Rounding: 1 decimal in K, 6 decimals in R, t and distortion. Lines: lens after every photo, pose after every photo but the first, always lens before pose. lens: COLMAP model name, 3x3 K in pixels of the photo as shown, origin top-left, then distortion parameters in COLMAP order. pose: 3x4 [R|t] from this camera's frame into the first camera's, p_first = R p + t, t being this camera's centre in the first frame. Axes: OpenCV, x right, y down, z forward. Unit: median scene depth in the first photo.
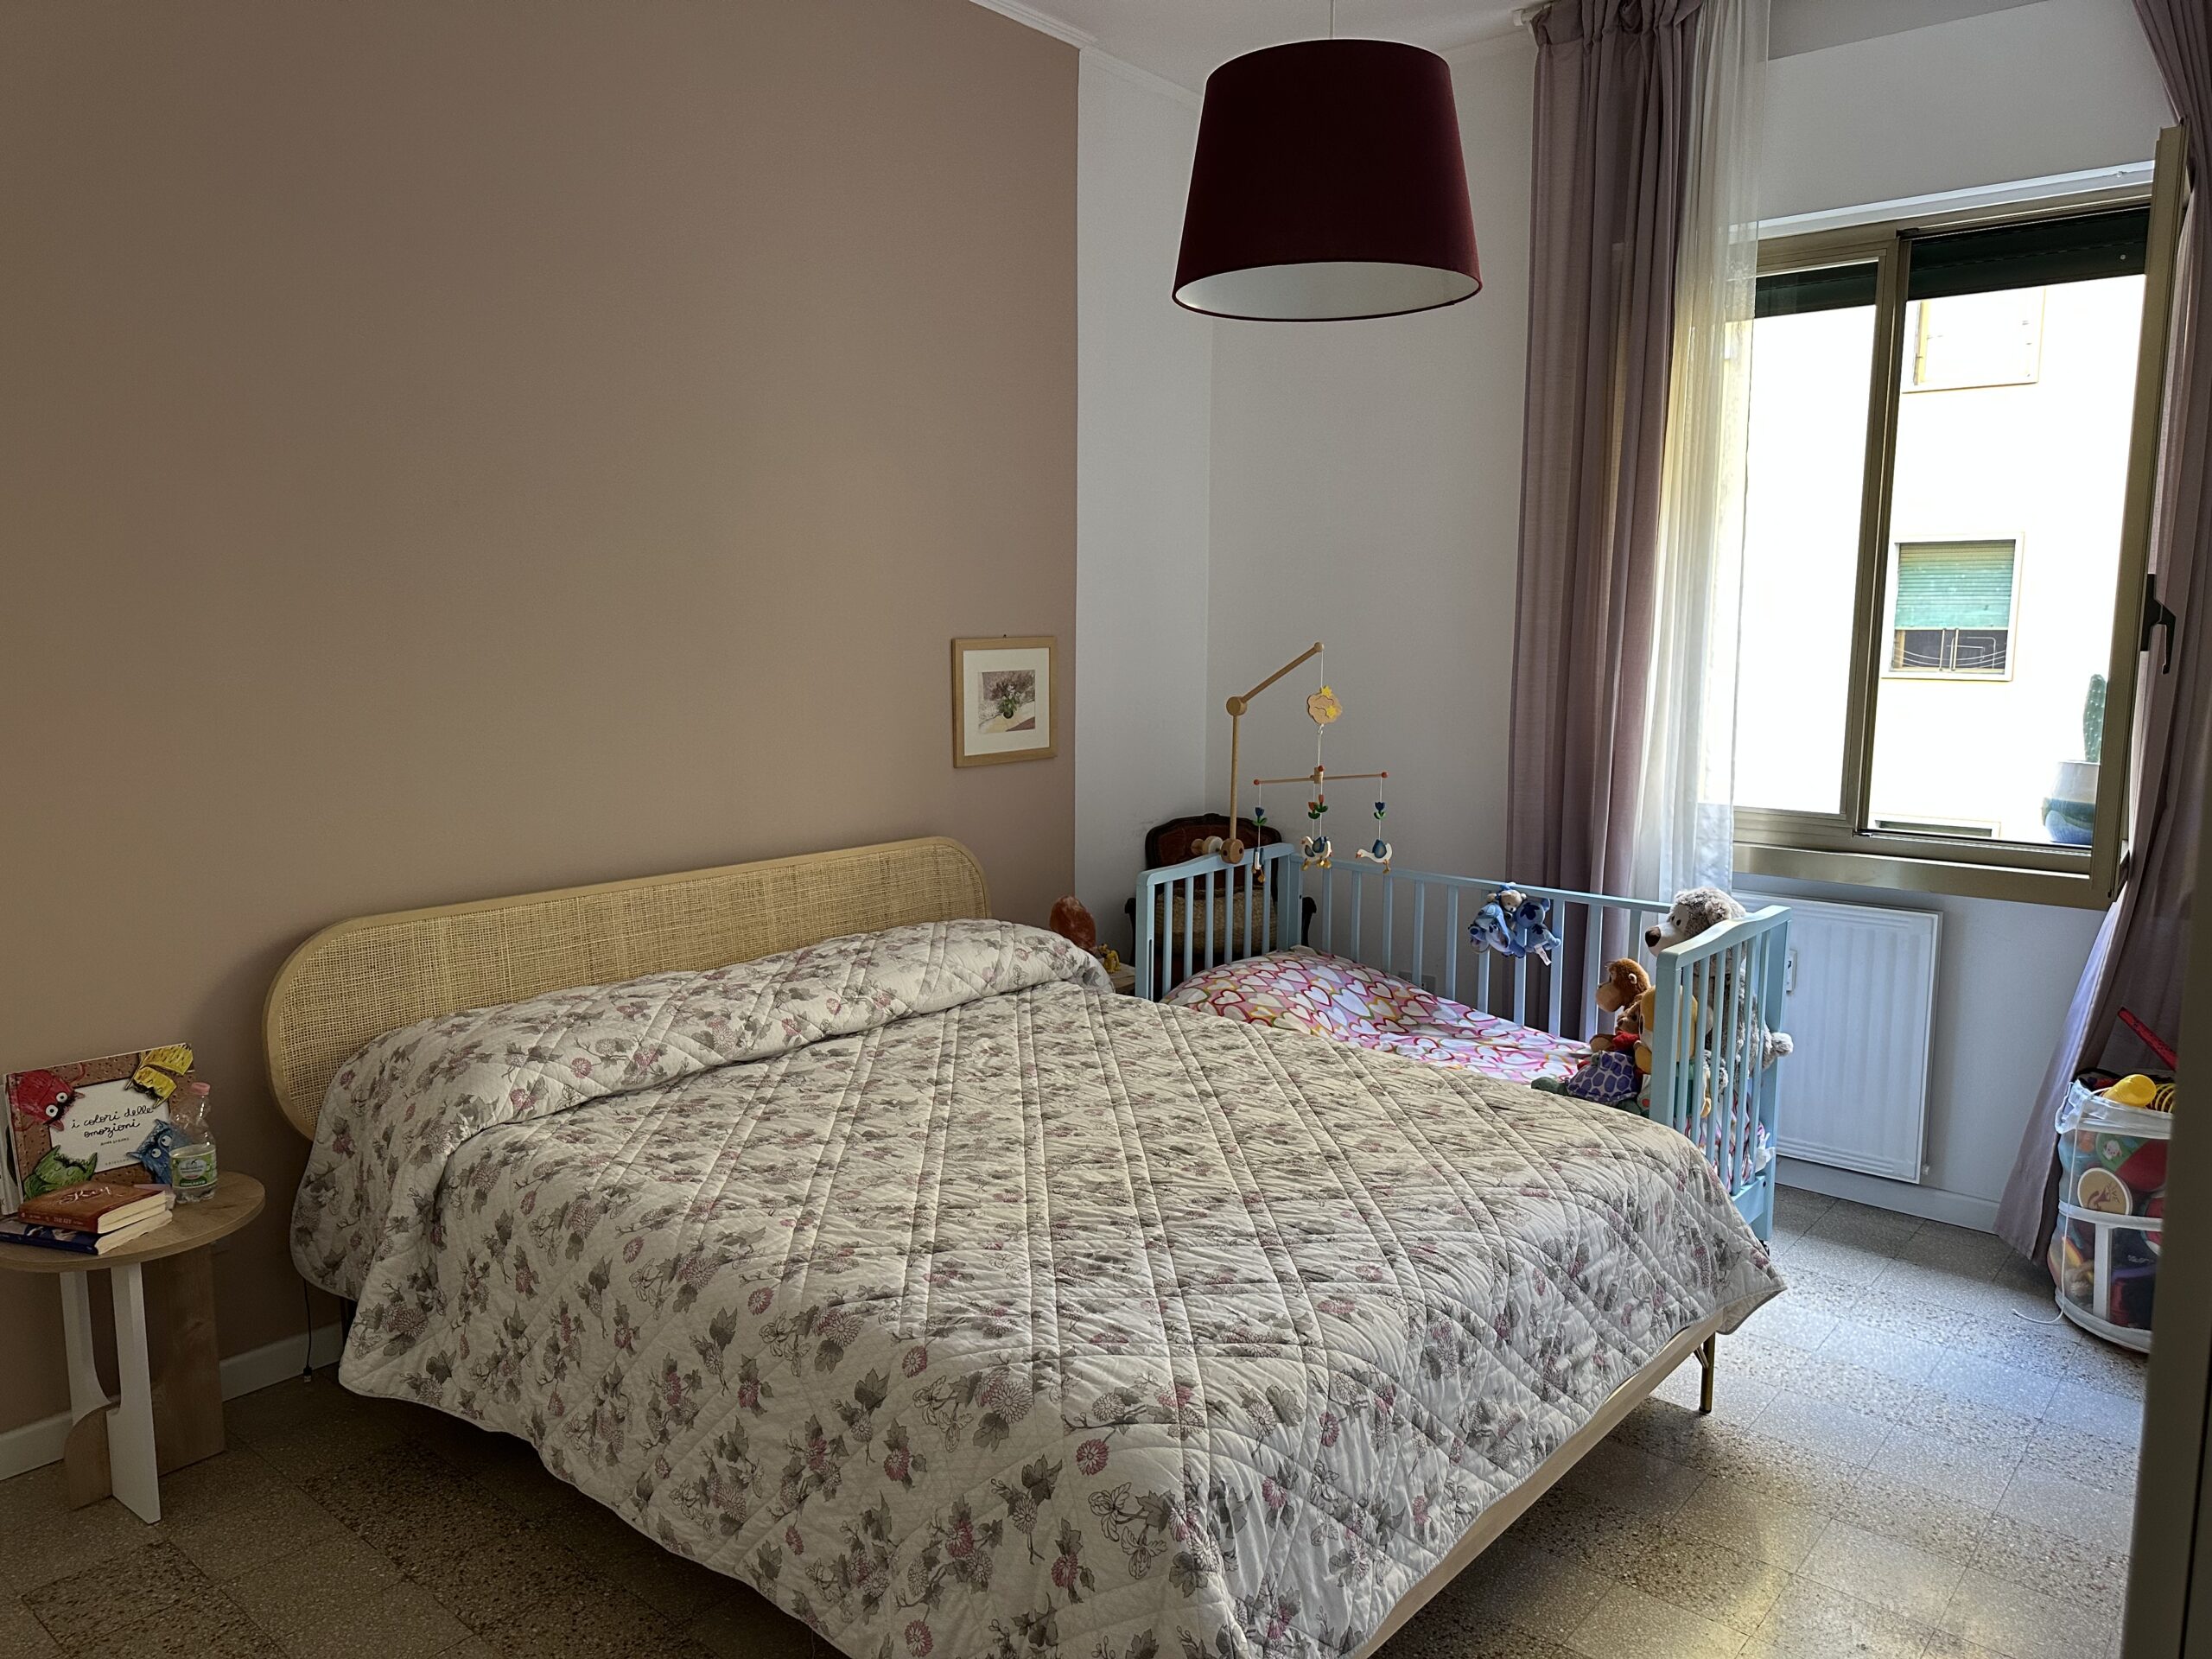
lens RADIAL K [[1567.5, 0, 1105.3], [0, 1567.5, 834.3], [0, 0, 1]] dist [0.053965, -0.020369]
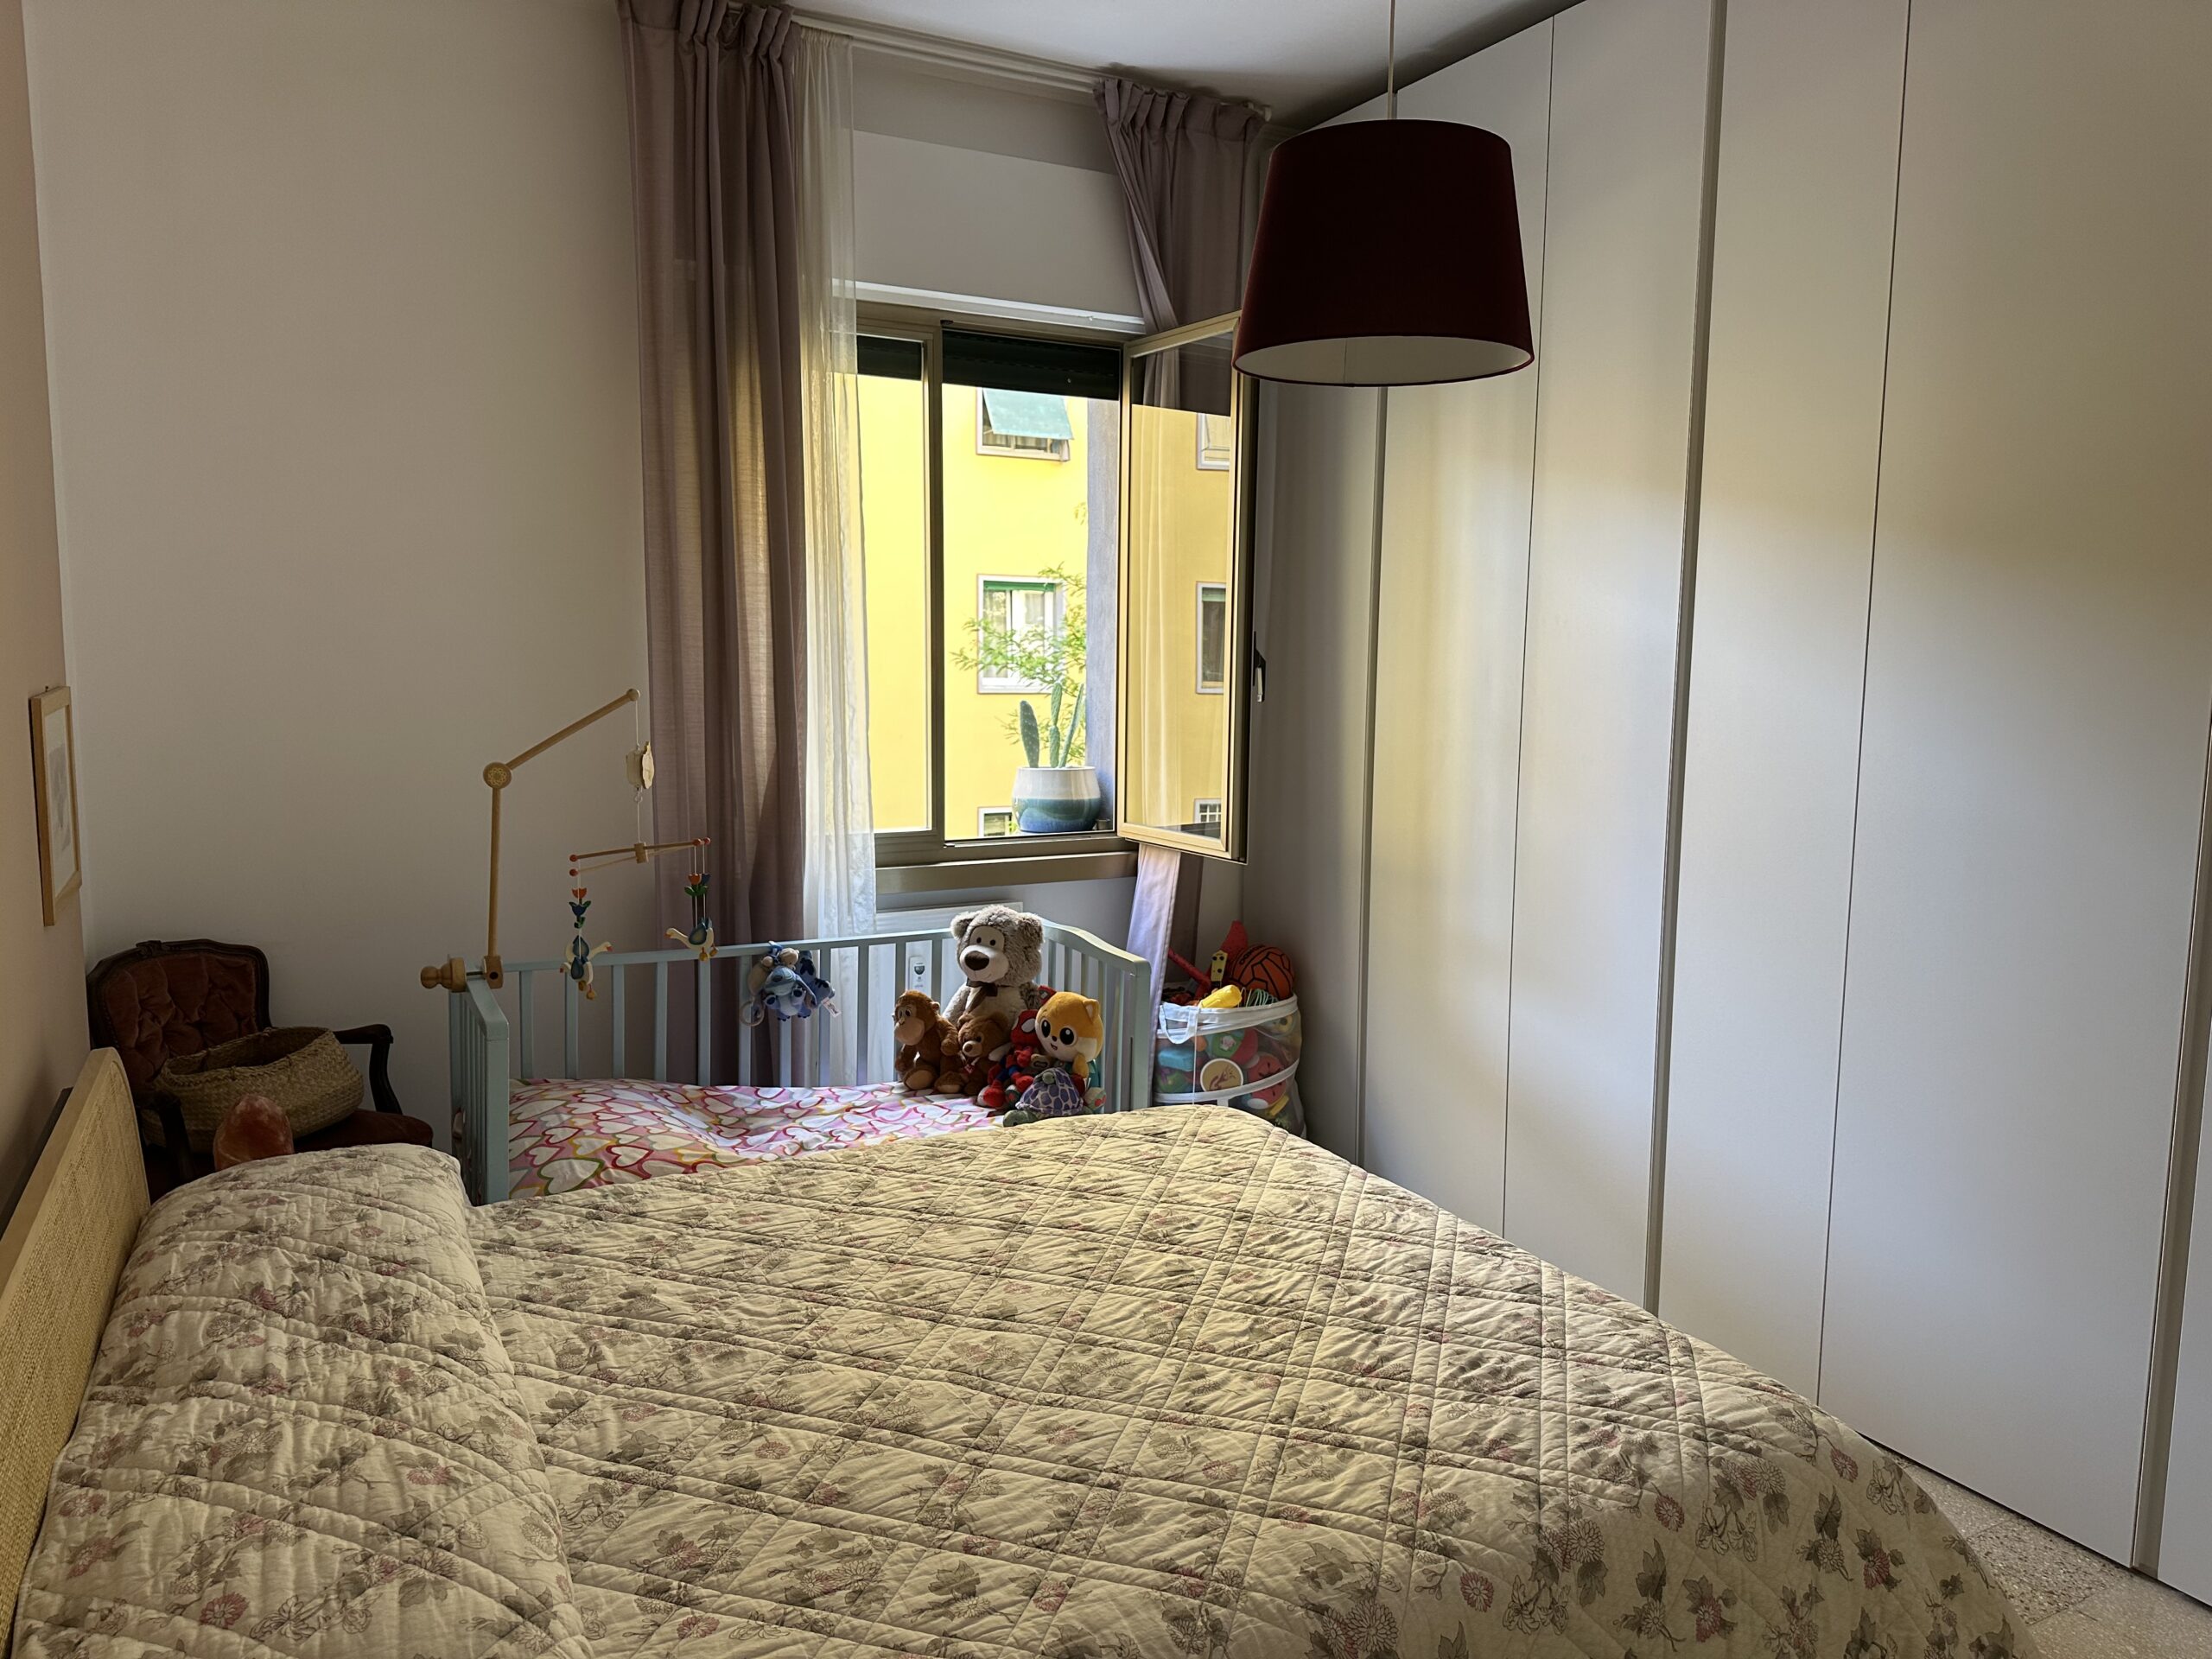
lens RADIAL K [[1567.5, 0, 1105.5], [0, 1567.5, 827.1], [0, 0, 1]] dist [0.053965, -0.020369]
pose [[0.359960, -0.115186, 0.925830, -0.670820], [0.121405, 0.989695, 0.075930, -0.106496], [-0.925035, 0.085069, 0.370234, 0.603093]]
